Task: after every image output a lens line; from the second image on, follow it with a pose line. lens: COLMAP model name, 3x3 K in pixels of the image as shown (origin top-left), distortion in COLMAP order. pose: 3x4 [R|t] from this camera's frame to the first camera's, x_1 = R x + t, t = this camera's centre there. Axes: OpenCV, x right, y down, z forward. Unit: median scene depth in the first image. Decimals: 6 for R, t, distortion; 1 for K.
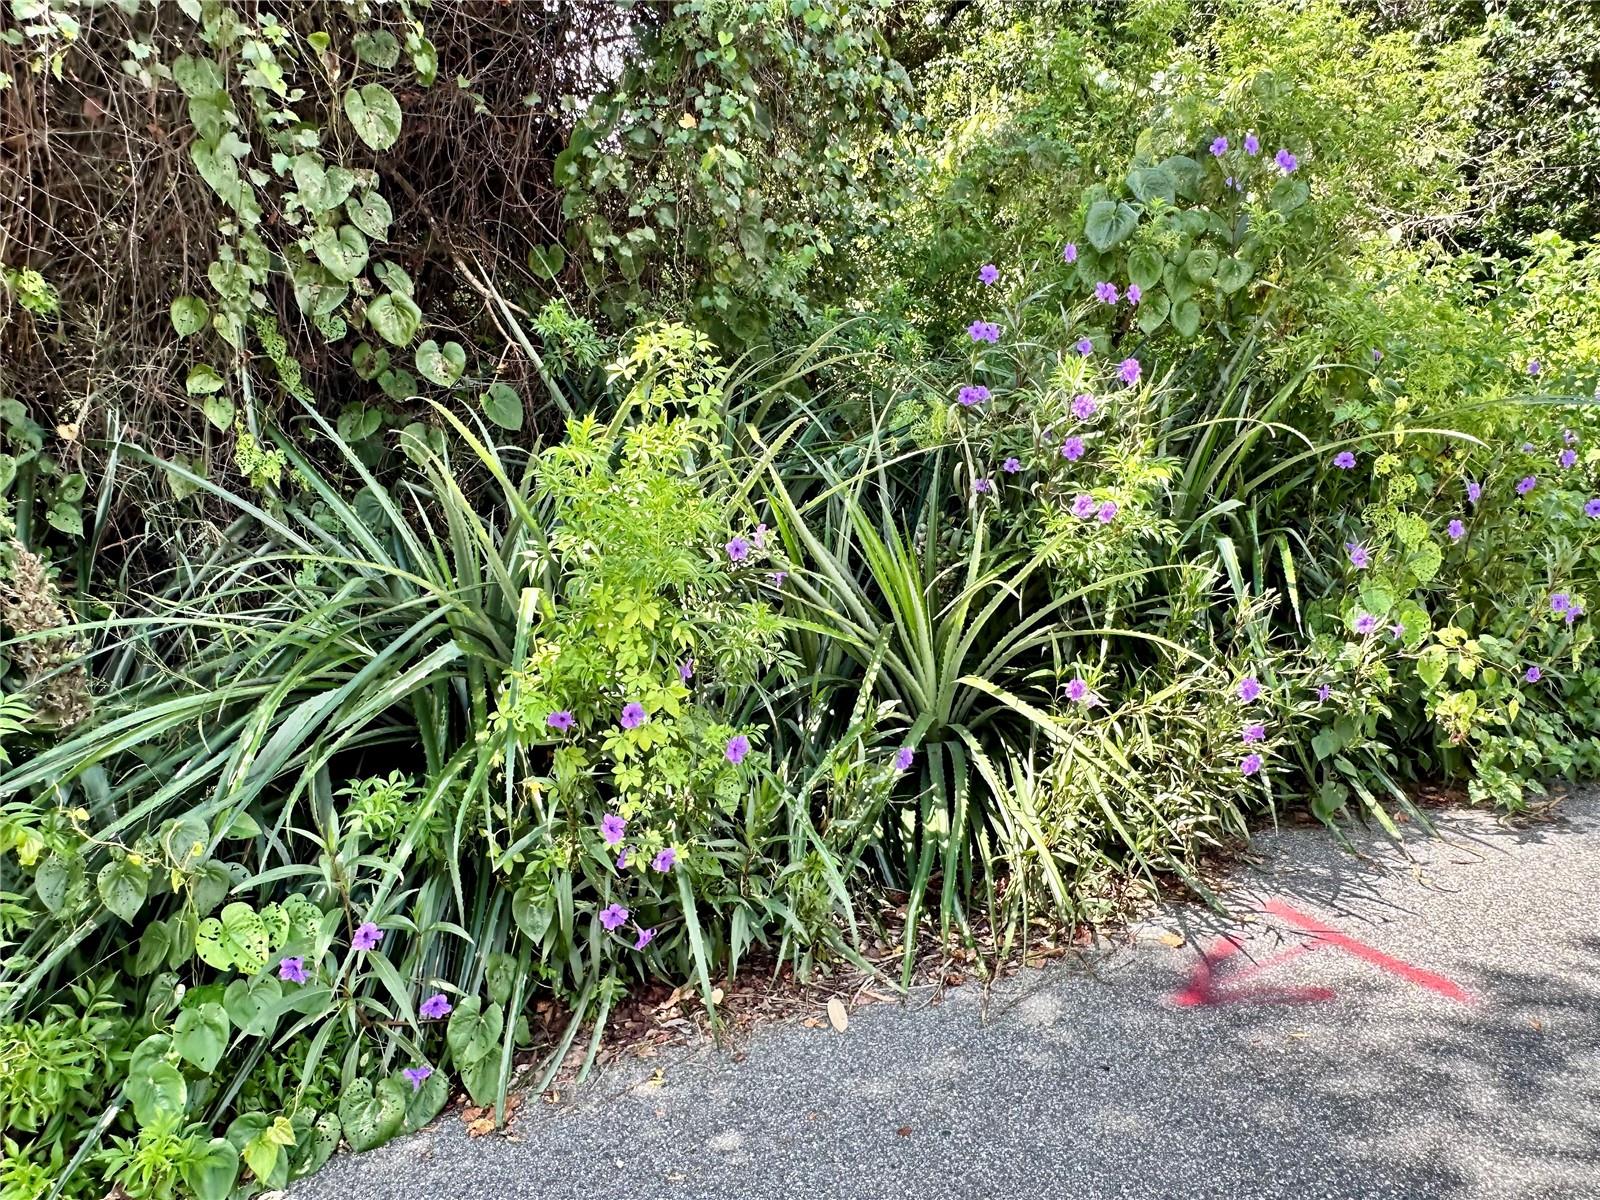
lens RADIAL K [[1082.5, 0, 794.7], [0, 1082.5, 597.2], [0, 0, 1]] dist [0.010925, -0.002786]
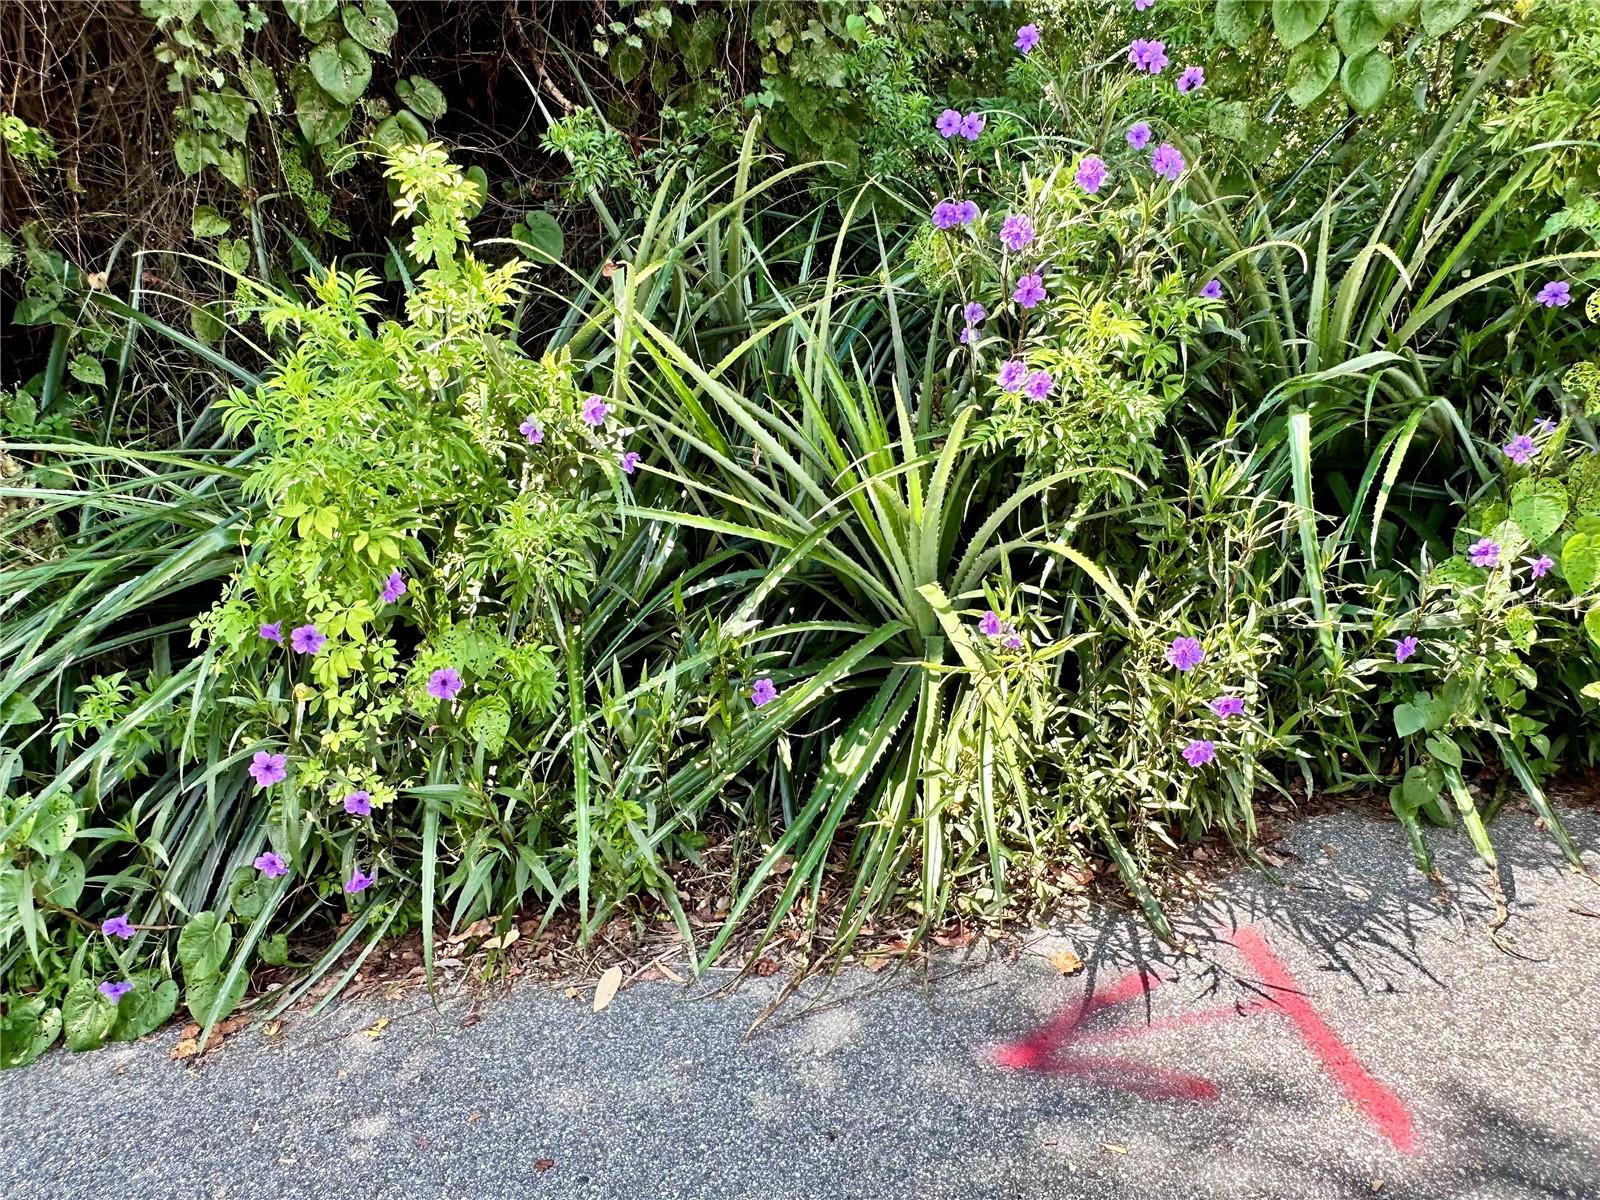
lens RADIAL K [[1082.5, 0, 803.3], [0, 1082.5, 605.0], [0, 0, 1]] dist [0.010925, -0.002786]
pose [[0.947214, 0.077276, -0.311150, 0.326122], [-0.022196, 0.983994, 0.176812, -0.051250], [0.319834, -0.160572, 0.933768, 0.225745]]
